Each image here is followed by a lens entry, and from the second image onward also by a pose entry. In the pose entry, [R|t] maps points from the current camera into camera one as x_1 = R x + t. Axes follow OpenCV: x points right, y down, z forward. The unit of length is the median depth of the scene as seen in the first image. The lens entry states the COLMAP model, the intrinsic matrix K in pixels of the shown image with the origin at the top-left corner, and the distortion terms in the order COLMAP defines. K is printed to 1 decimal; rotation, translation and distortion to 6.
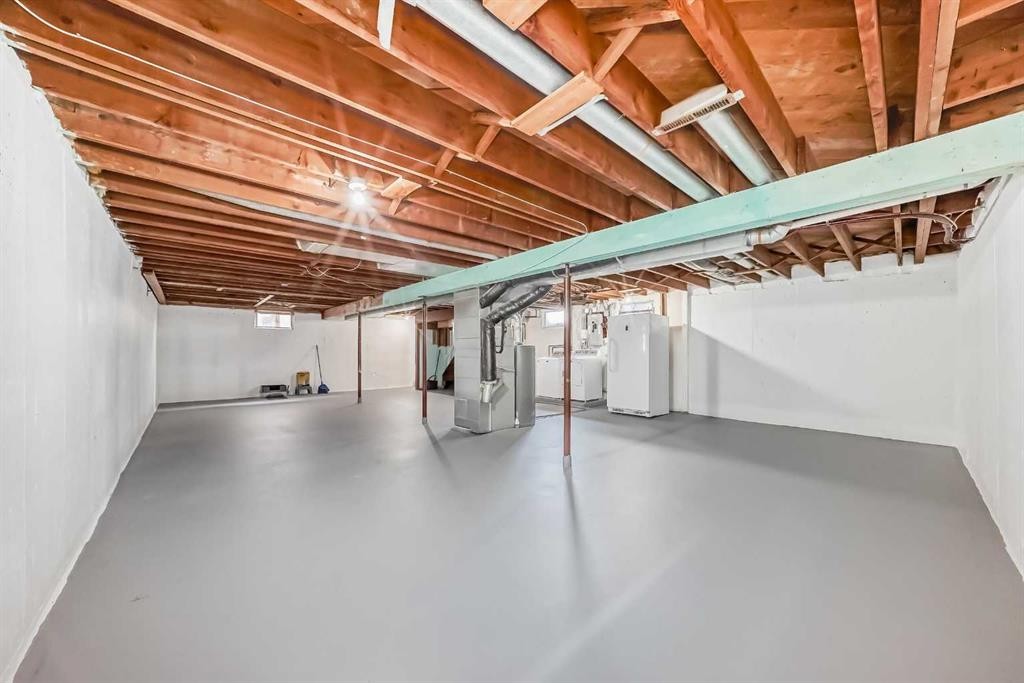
lens RADIAL K [[359.9, 0, 515.3], [0, 359.9, 348.8], [0, 0, 1]] dist [-0.000320, 0.000348]
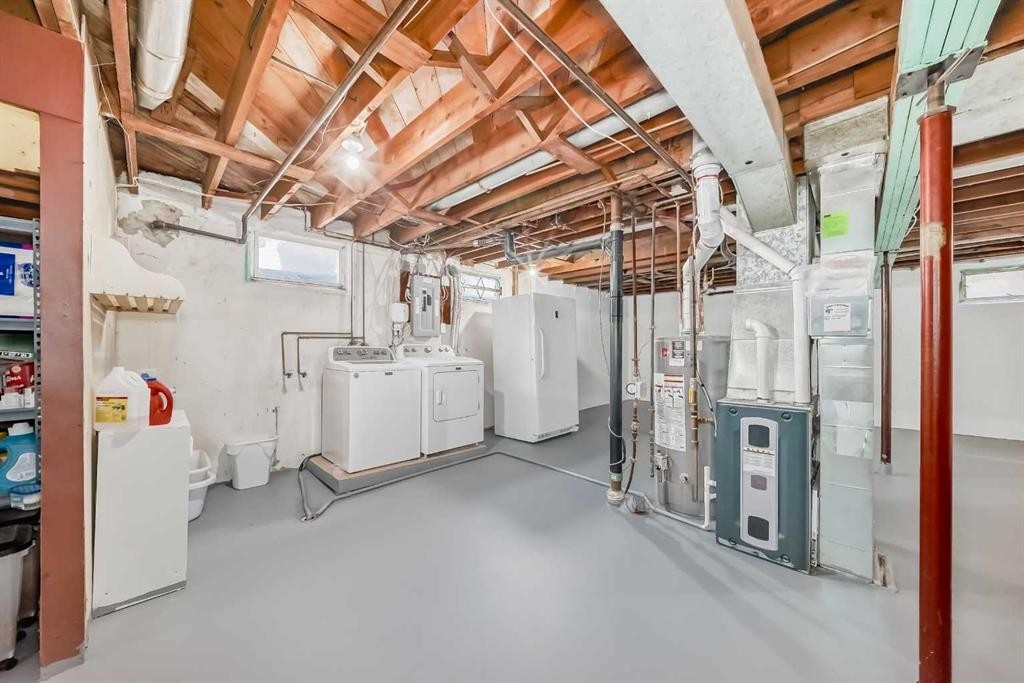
lens RADIAL K [[359.9, 0, 515.3], [0, 359.9, 348.8], [0, 0, 1]] dist [-0.000320, 0.000348]
pose [[-0.067946, -0.000277, 0.997689, -0.314503], [-0.002622, 0.999997, 0.000100, 0.008456], [-0.997686, -0.002609, -0.067947, 0.915895]]
